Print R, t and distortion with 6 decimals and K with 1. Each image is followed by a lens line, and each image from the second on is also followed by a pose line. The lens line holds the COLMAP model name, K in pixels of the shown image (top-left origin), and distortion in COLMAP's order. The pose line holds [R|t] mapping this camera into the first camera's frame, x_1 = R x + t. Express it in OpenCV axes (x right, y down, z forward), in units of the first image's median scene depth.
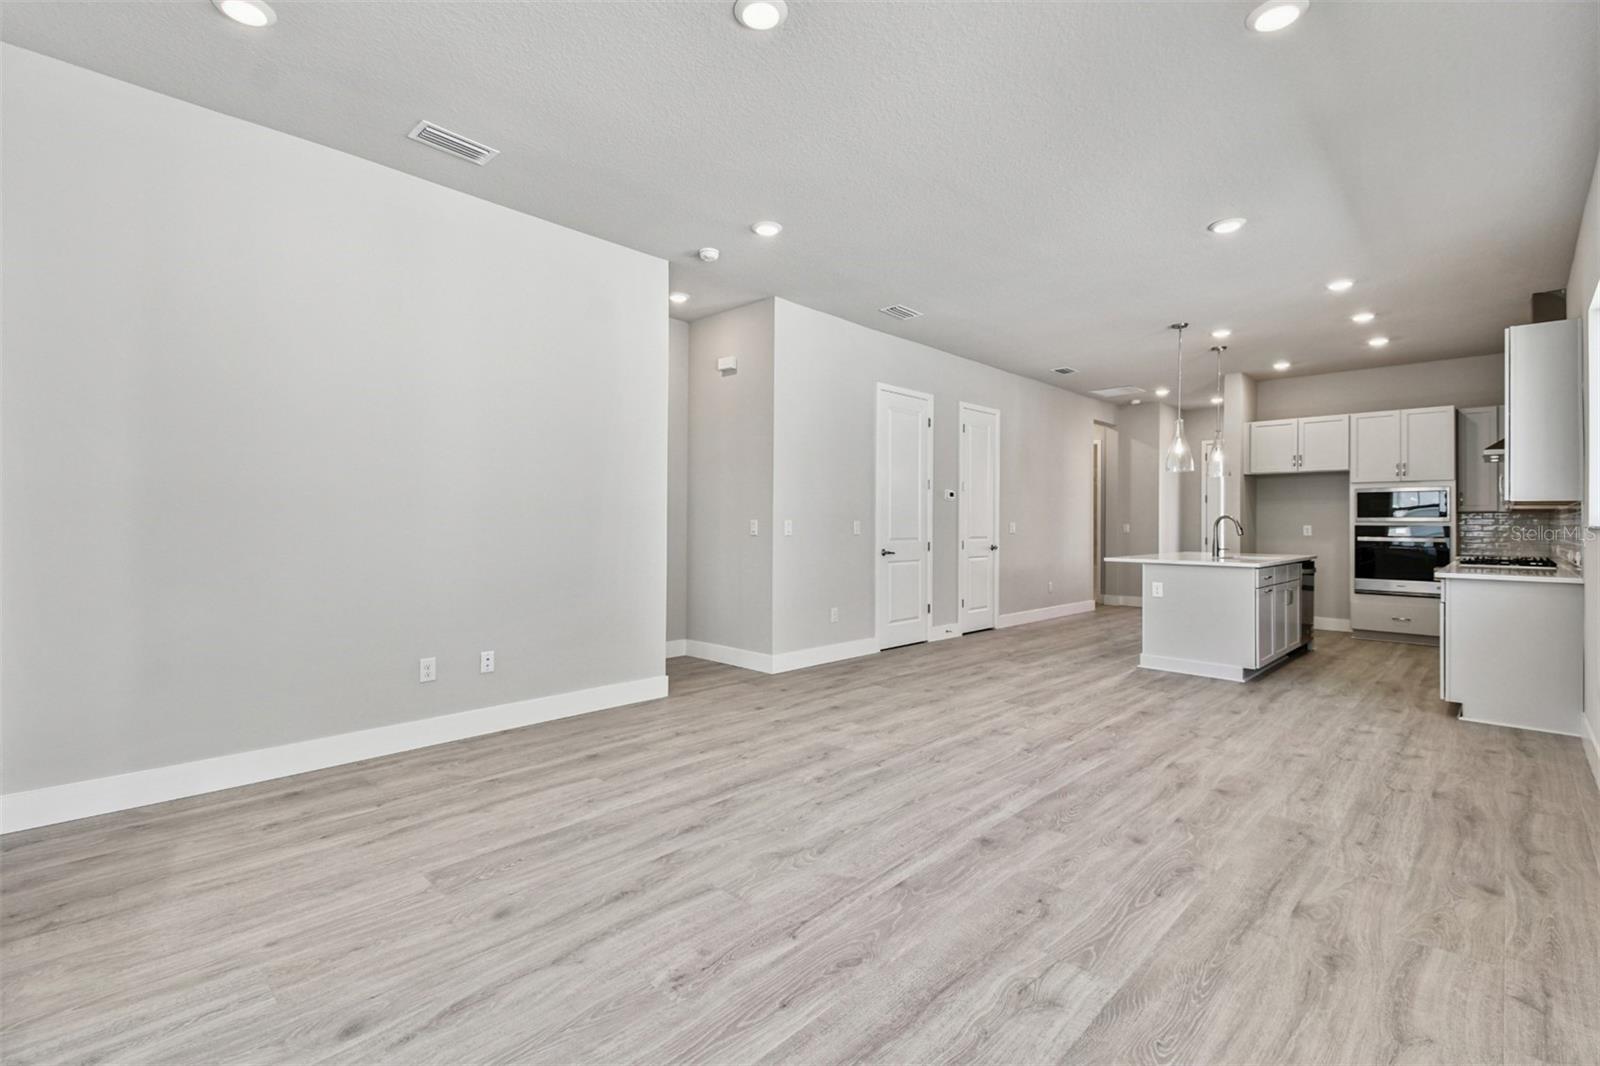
lens RADIAL K [[718.6, 0, 785.7], [0, 718.6, 520.8], [0, 0, 1]] dist [0.047478, -0.026732]
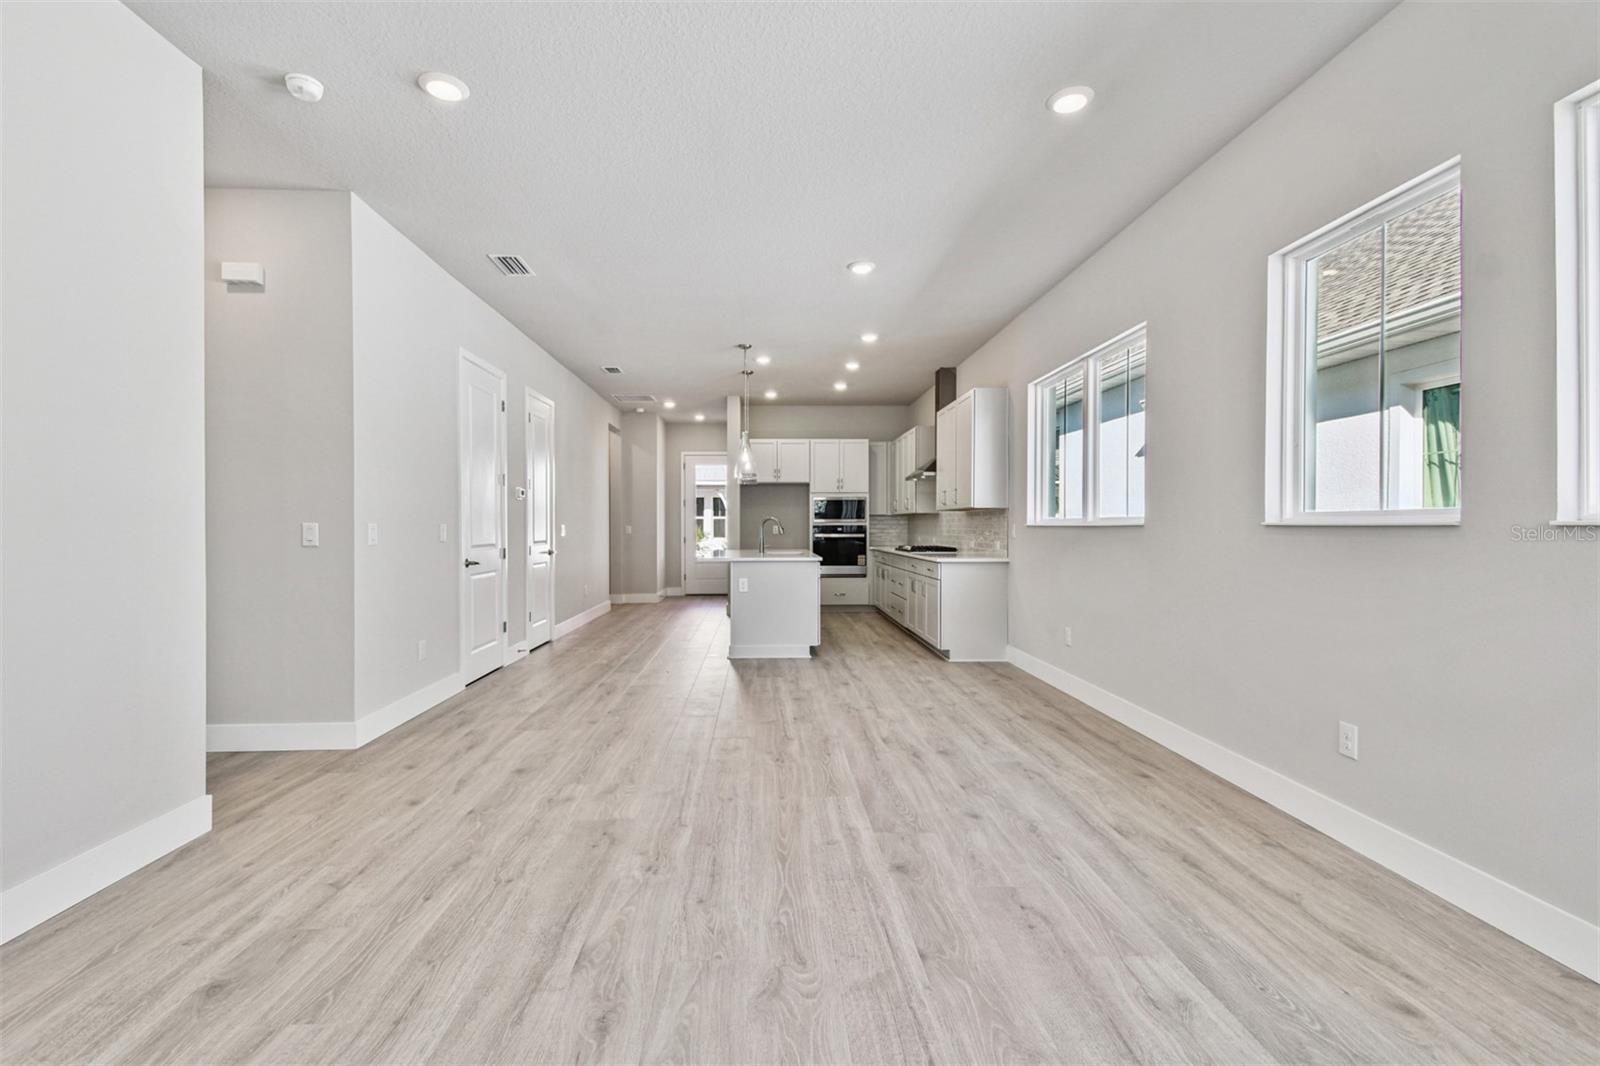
lens RADIAL K [[706.2, 0, 794.0], [0, 706.2, 534.8], [0, 0, 1]] dist [0.047895, -0.025918]
pose [[0.679401, -0.016159, 0.733590, -0.350439], [0.003657, 0.999820, 0.018637, -0.001292], [-0.733758, -0.009980, 0.679337, 0.355604]]
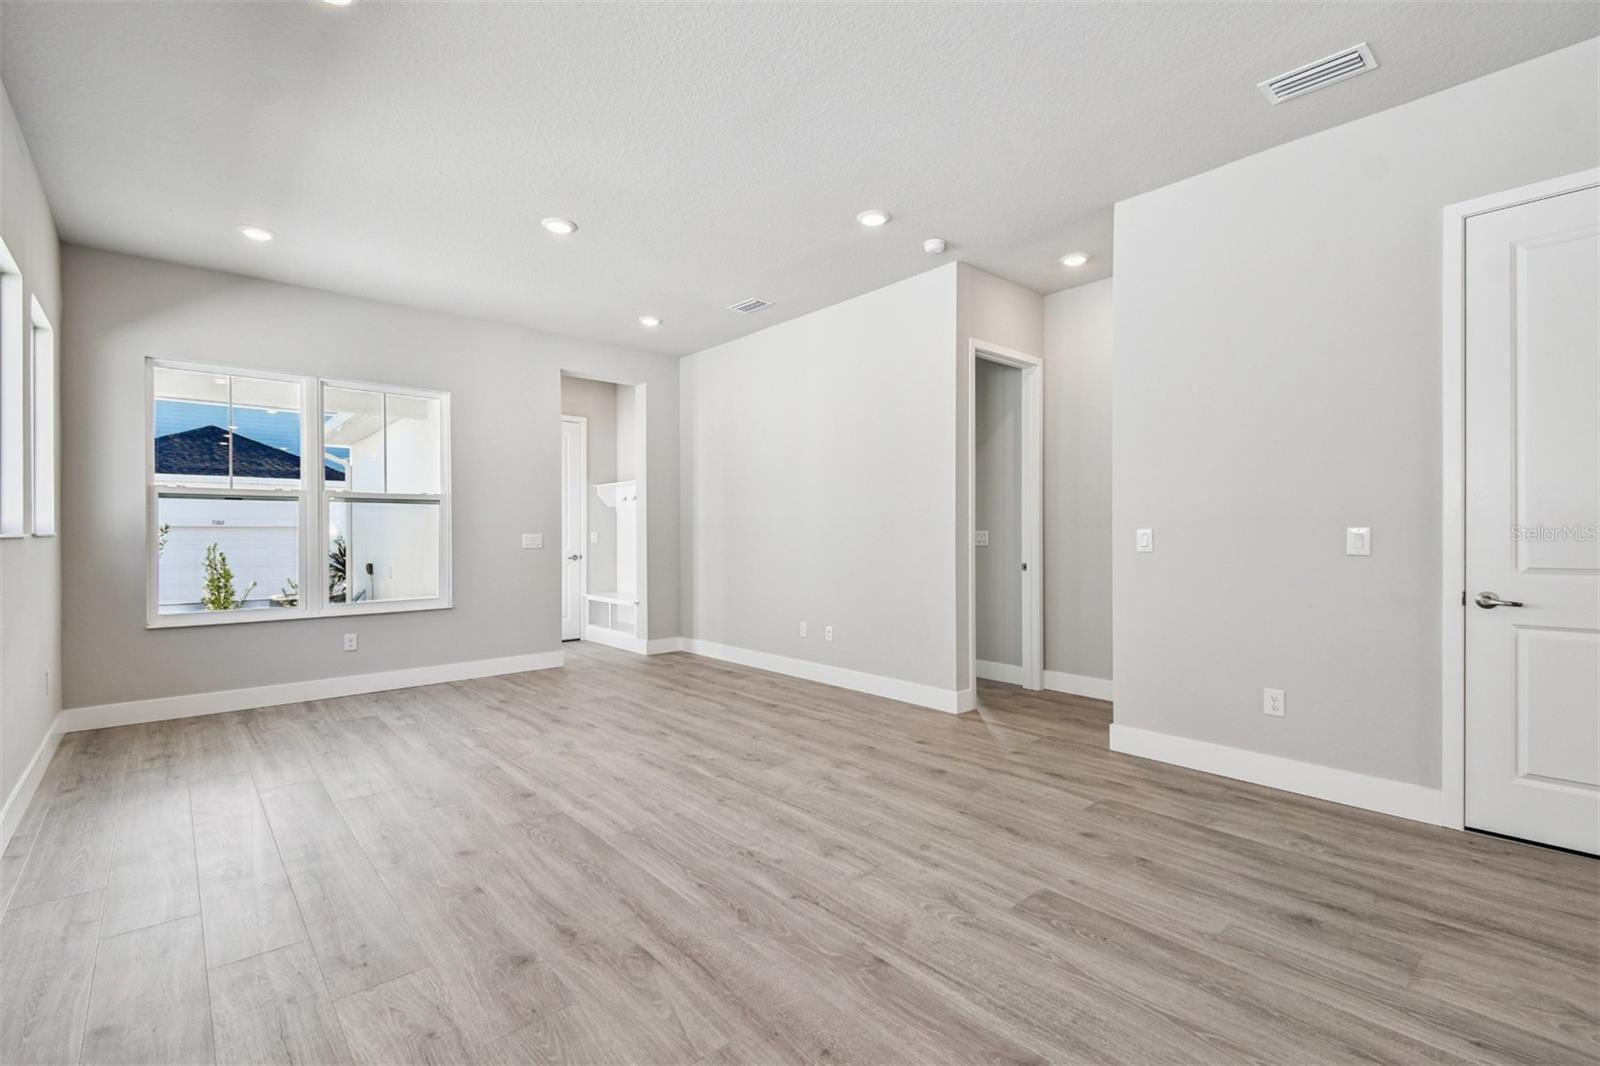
lens RADIAL K [[706.2, 0, 794.0], [0, 706.2, 534.8], [0, 0, 1]] dist [0.047895, -0.025918]
pose [[-0.078890, -0.004700, -0.996872, 1.052254], [0.006546, 0.999965, -0.005232, 0.009711], [0.996862, -0.006939, -0.078856, 1.131383]]
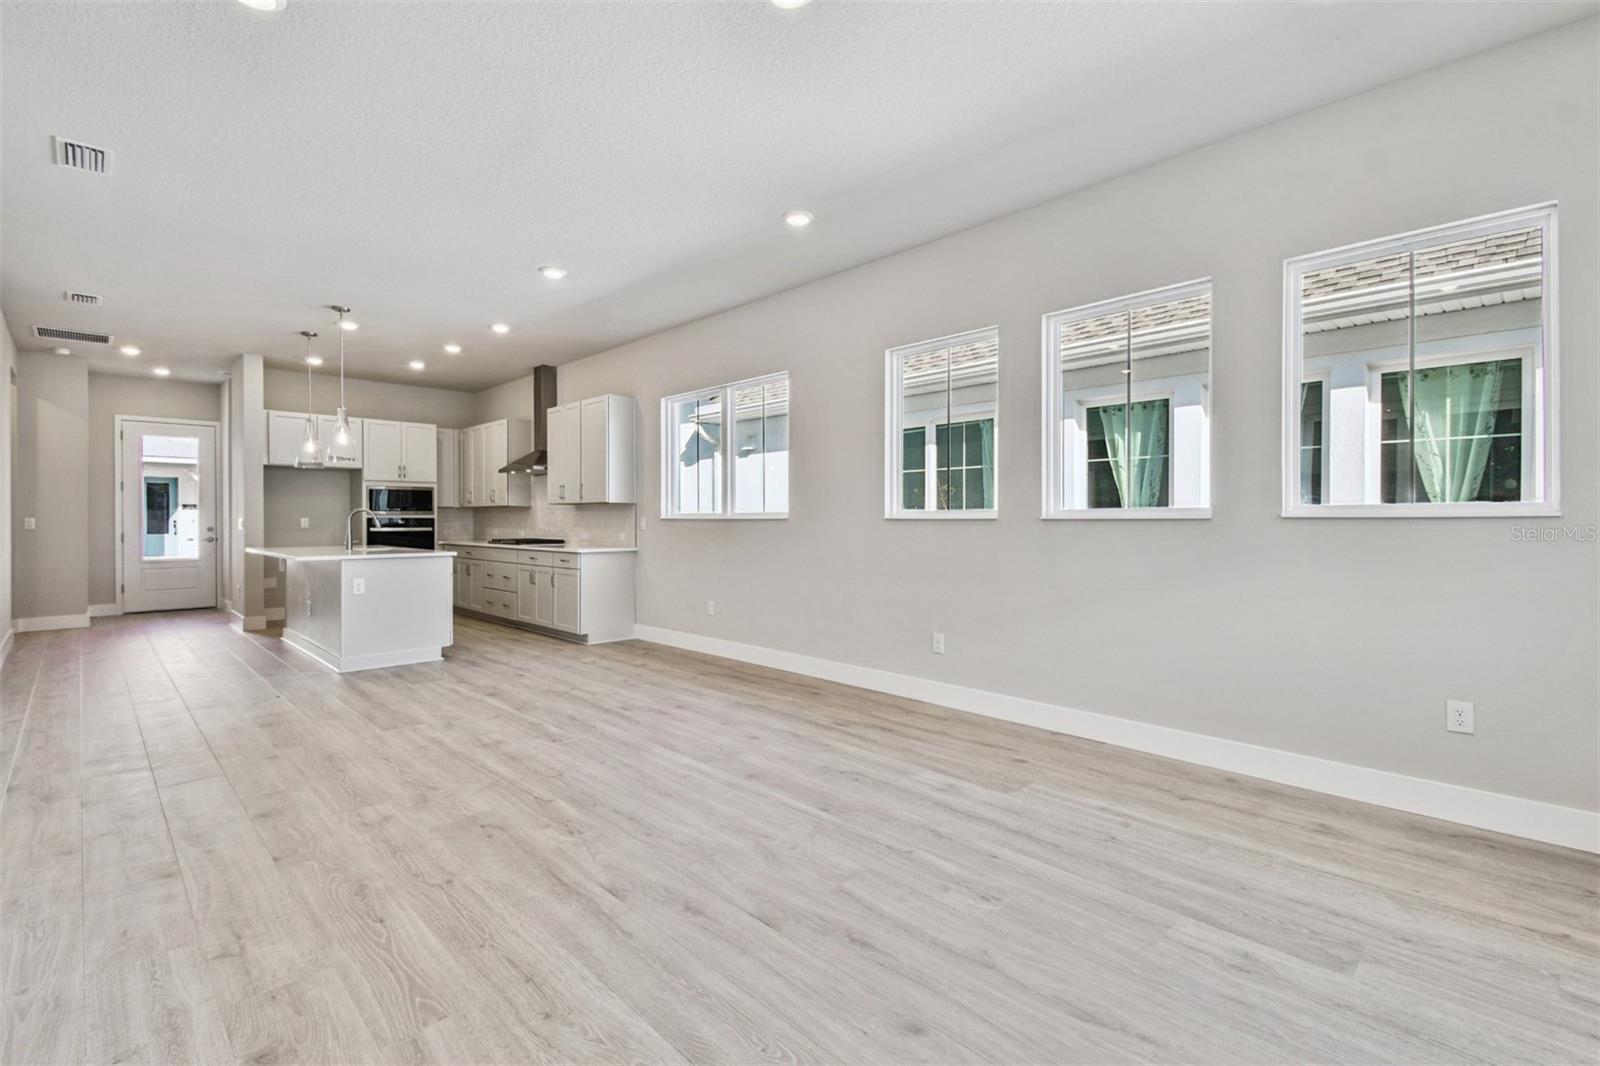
lens RADIAL K [[711.3, 0, 794.2], [0, 711.3, 529.5], [0, 0, 1]] dist [0.049602, -0.026801]
pose [[0.018599, -0.021577, 0.999594, -0.681884], [-0.002257, 0.999764, 0.021623, -0.003271], [-0.999824, -0.002659, 0.018546, 0.663785]]
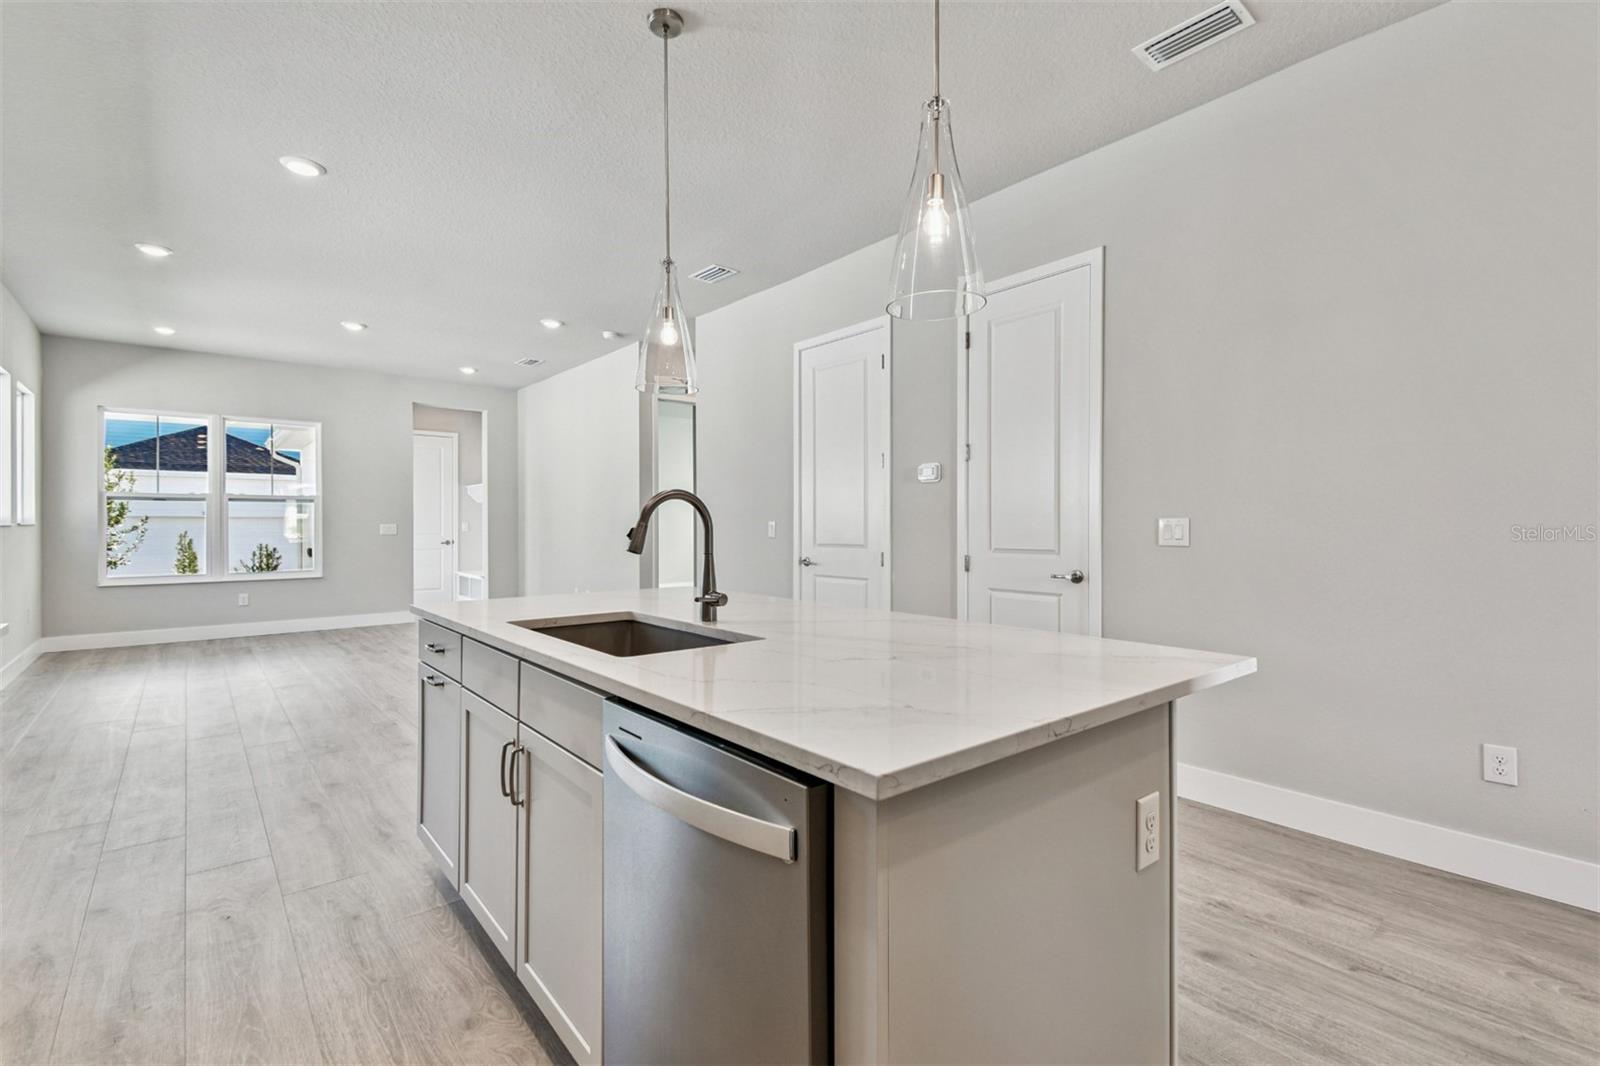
lens RADIAL K [[711.3, 0, 794.2], [0, 711.3, 529.5], [0, 0, 1]] dist [0.049602, -0.026801]
pose [[-0.097383, 0.000196, -0.995247, 1.604850], [0.004042, 0.999992, -0.000199, 0.017417], [0.995239, -0.004043, -0.097383, 1.905987]]
